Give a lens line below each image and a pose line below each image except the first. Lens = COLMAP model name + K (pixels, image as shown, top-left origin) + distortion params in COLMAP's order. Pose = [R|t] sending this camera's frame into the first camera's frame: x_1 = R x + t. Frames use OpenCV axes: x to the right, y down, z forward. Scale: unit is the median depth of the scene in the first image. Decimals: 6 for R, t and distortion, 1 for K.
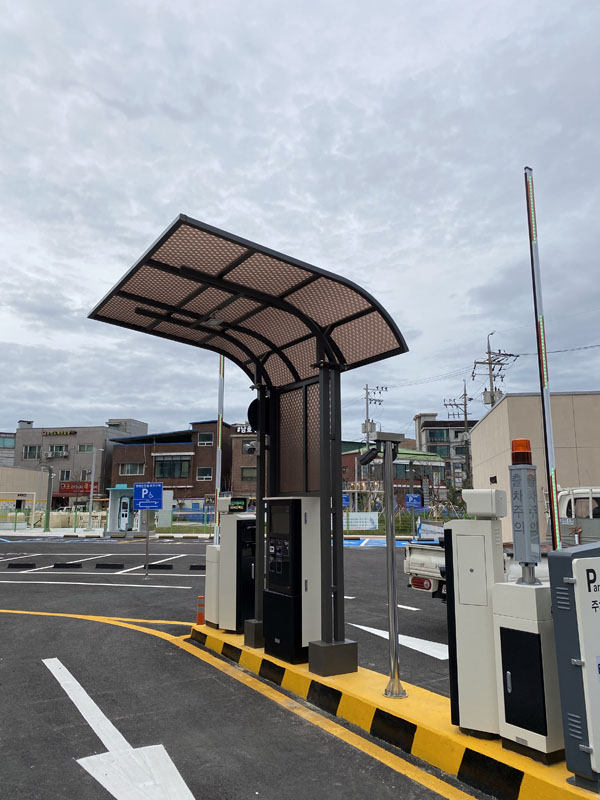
lens RADIAL K [[612.8, 0, 295.5], [0, 612.8, 390.8], [0, 0, 1]] dist [0.018705, -0.013512]
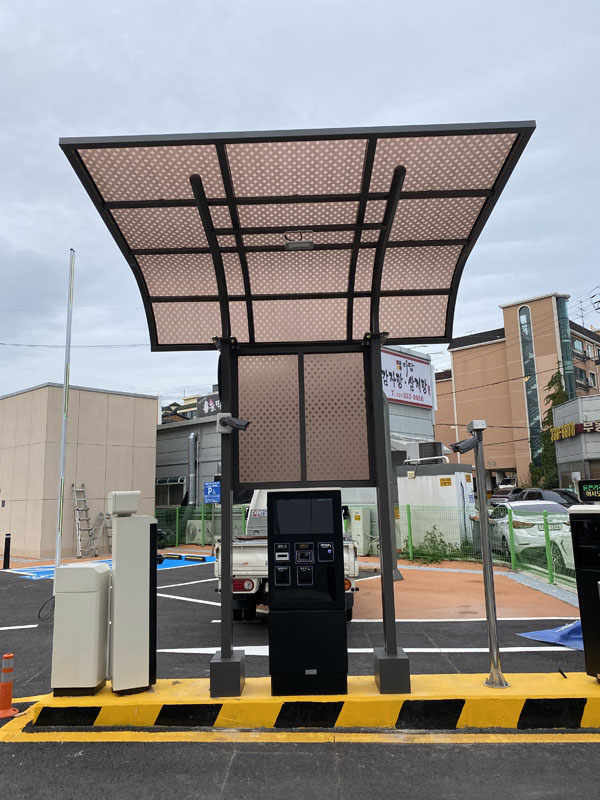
lens RADIAL K [[612.8, 0, 295.5], [0, 612.8, 390.8], [0, 0, 1]] dist [0.018705, -0.013512]
pose [[0.542972, 0.131842, 0.829337, -0.865701], [-0.133701, 0.988573, -0.069622, 0.132220], [-0.829039, -0.073080, 0.554395, 0.723430]]
